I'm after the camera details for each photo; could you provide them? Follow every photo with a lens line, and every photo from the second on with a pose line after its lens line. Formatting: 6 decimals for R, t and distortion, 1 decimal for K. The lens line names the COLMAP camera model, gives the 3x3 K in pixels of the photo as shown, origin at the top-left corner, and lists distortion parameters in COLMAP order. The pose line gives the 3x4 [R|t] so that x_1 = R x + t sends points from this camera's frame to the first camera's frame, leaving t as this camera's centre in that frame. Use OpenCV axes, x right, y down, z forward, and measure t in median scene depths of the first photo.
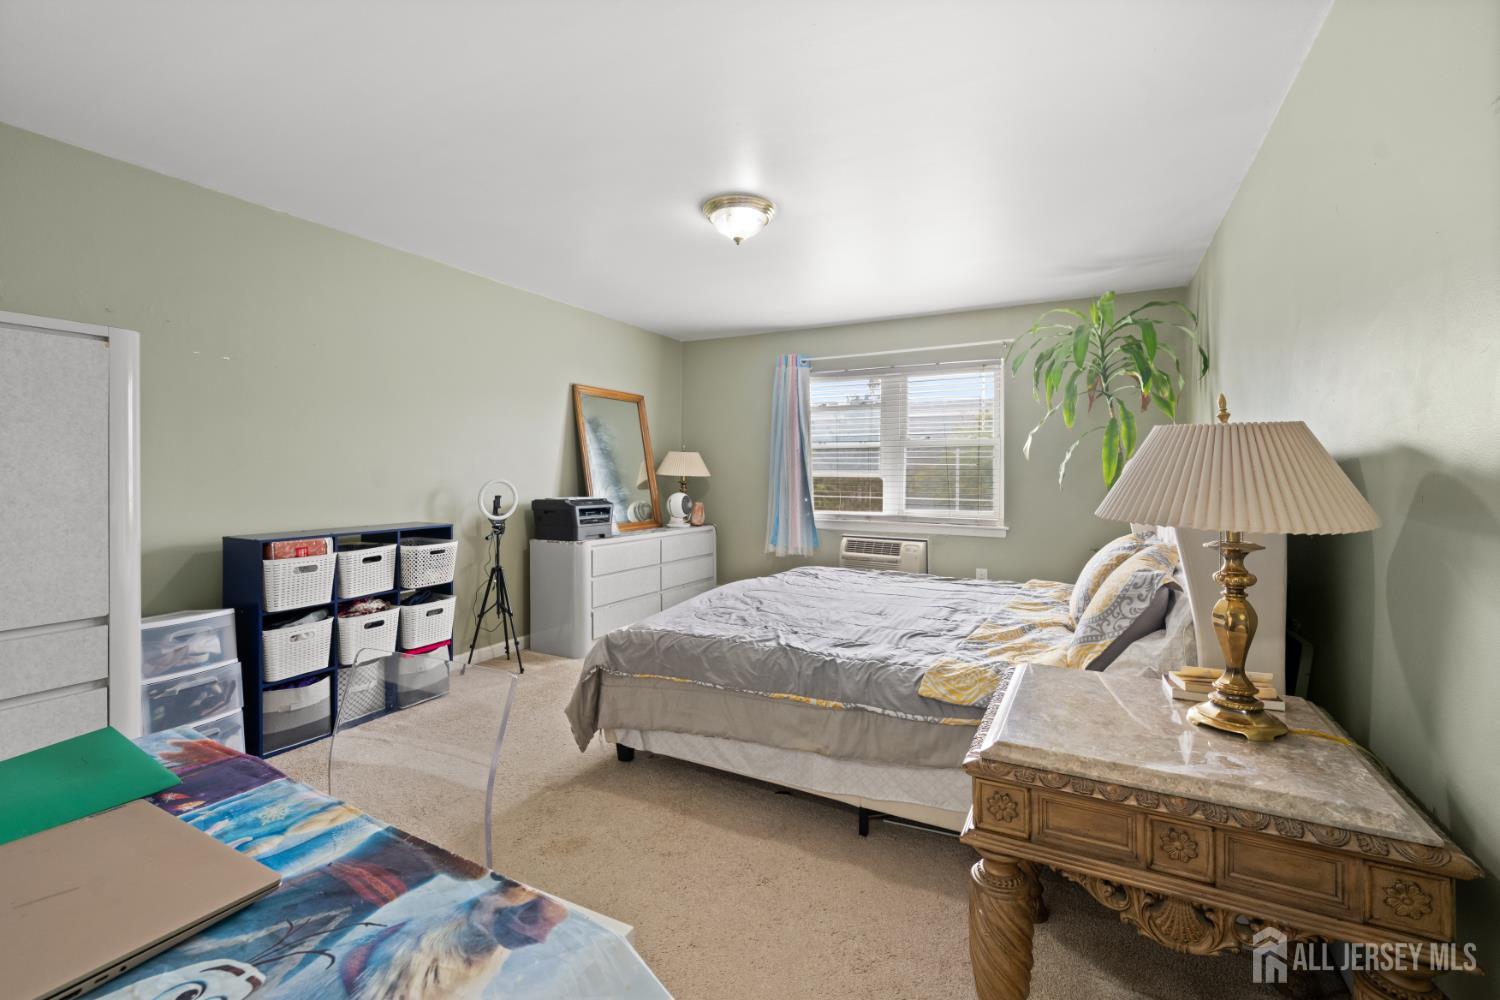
lens RADIAL K [[636.3, 0, 757.6], [0, 636.3, 492.2], [0, 0, 1]] dist [-0.002541, -0.000294]
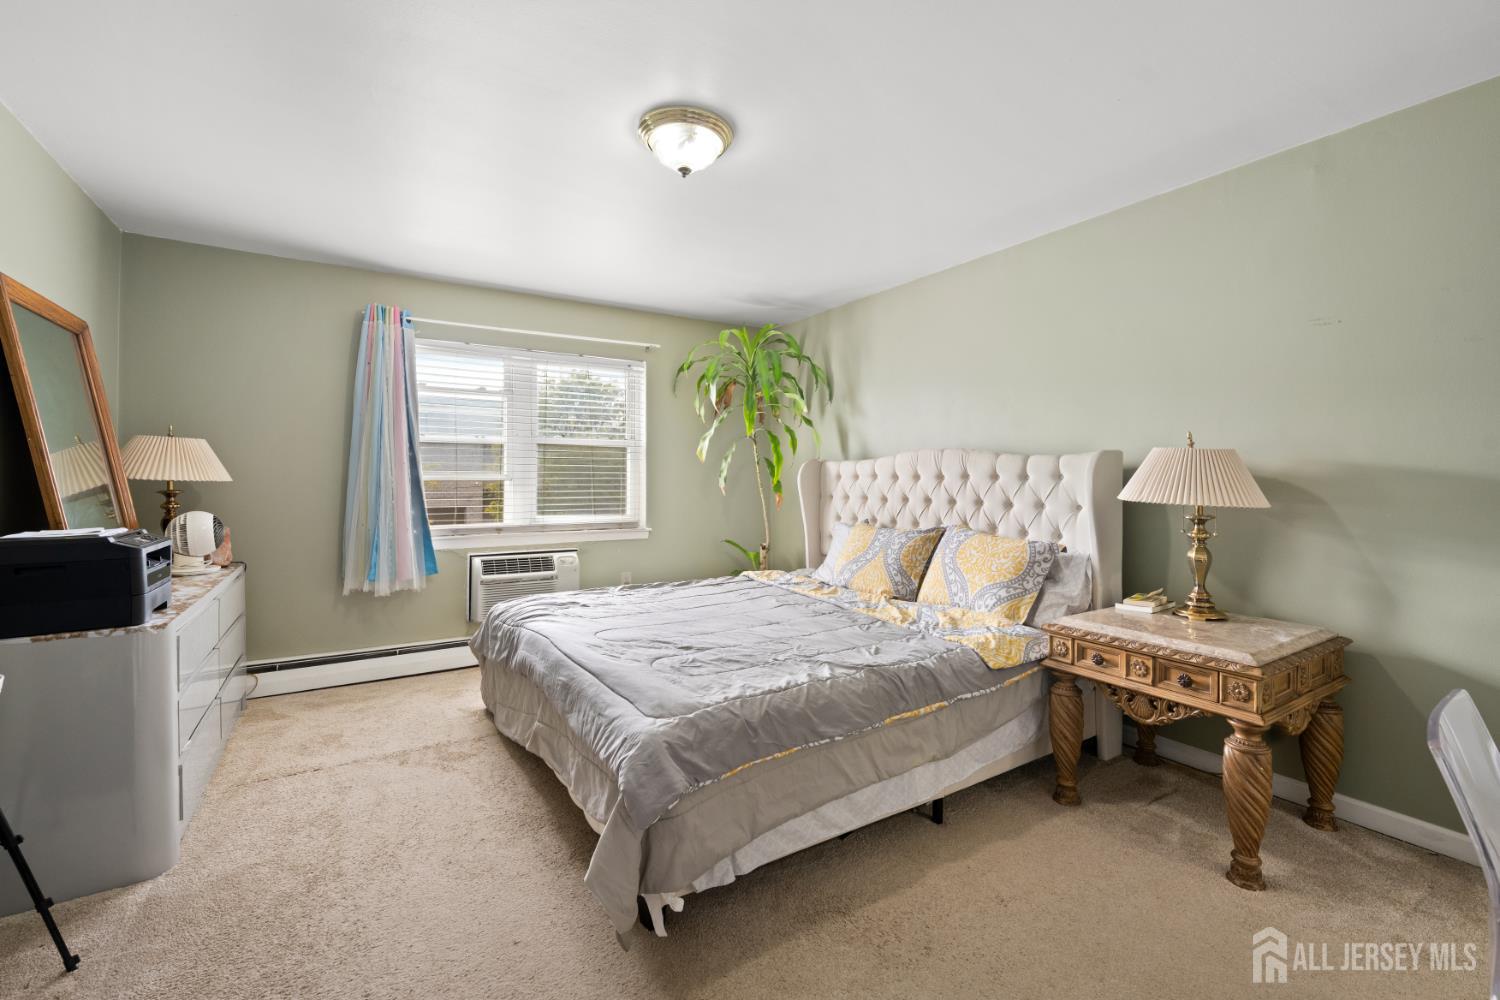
lens RADIAL K [[636.3, 0, 757.6], [0, 636.3, 492.2], [0, 0, 1]] dist [-0.002541, -0.000294]
pose [[0.496426, -0.023026, 0.867774, -0.558573], [0.025106, 0.999611, 0.012162, -0.015110], [-0.867716, 0.015749, 0.496811, 0.466998]]
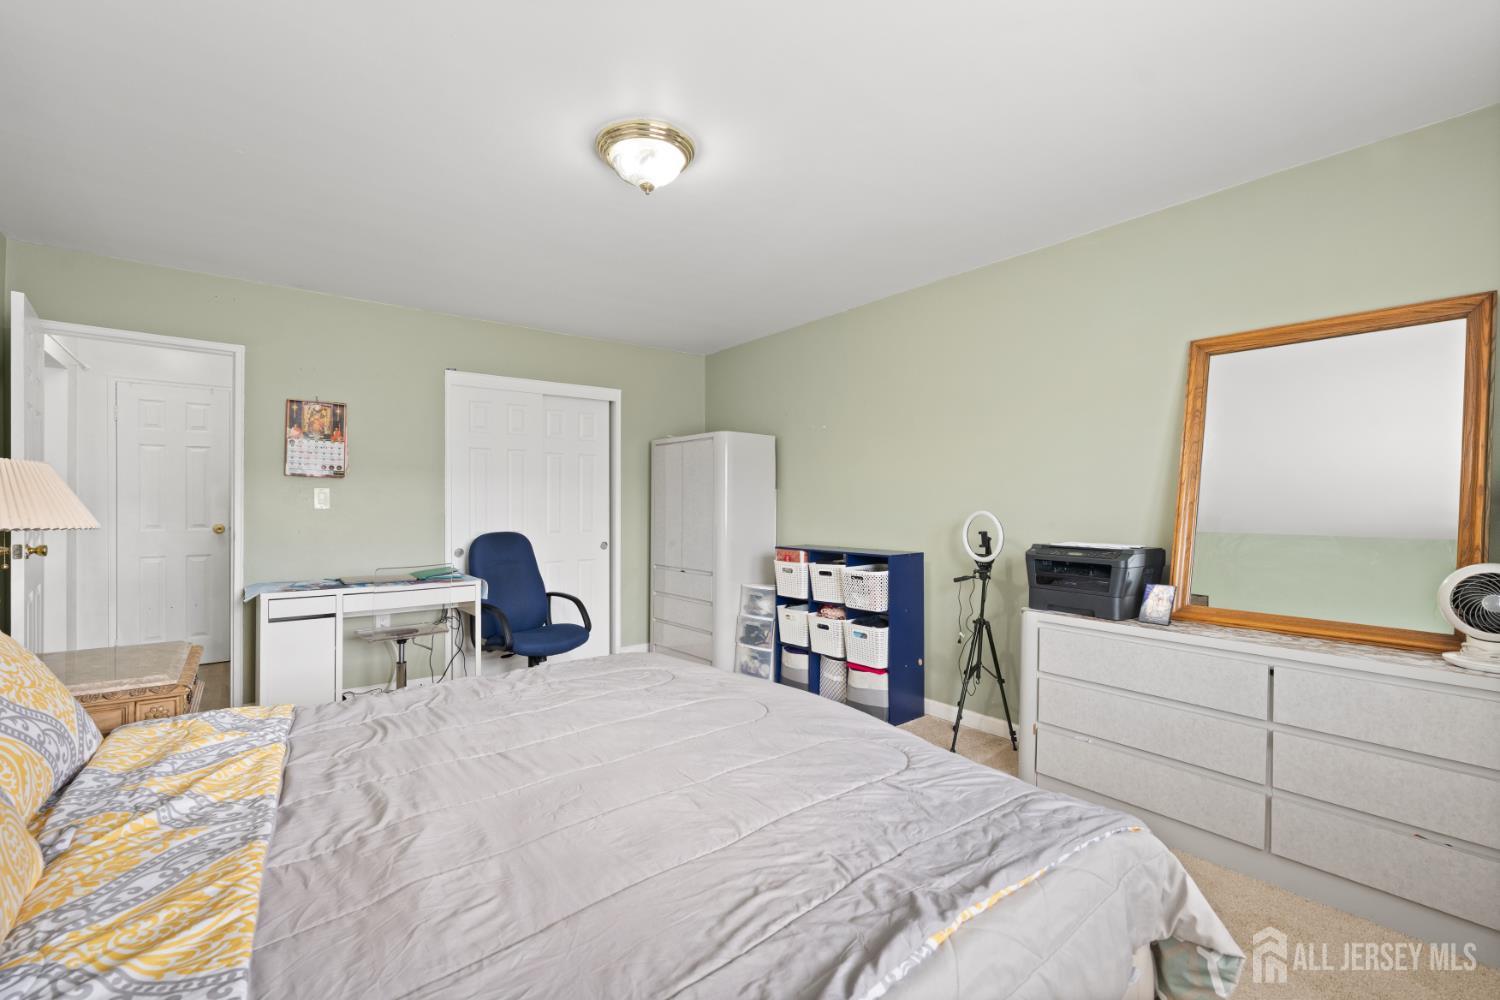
lens RADIAL K [[636.3, 0, 757.6], [0, 636.3, 492.2], [0, 0, 1]] dist [-0.002541, -0.000294]
pose [[-0.403568, -0.004865, -0.914937, 0.493097], [-0.017913, 0.999836, 0.002585, -0.044406], [0.914774, 0.017433, -0.403589, 1.199515]]
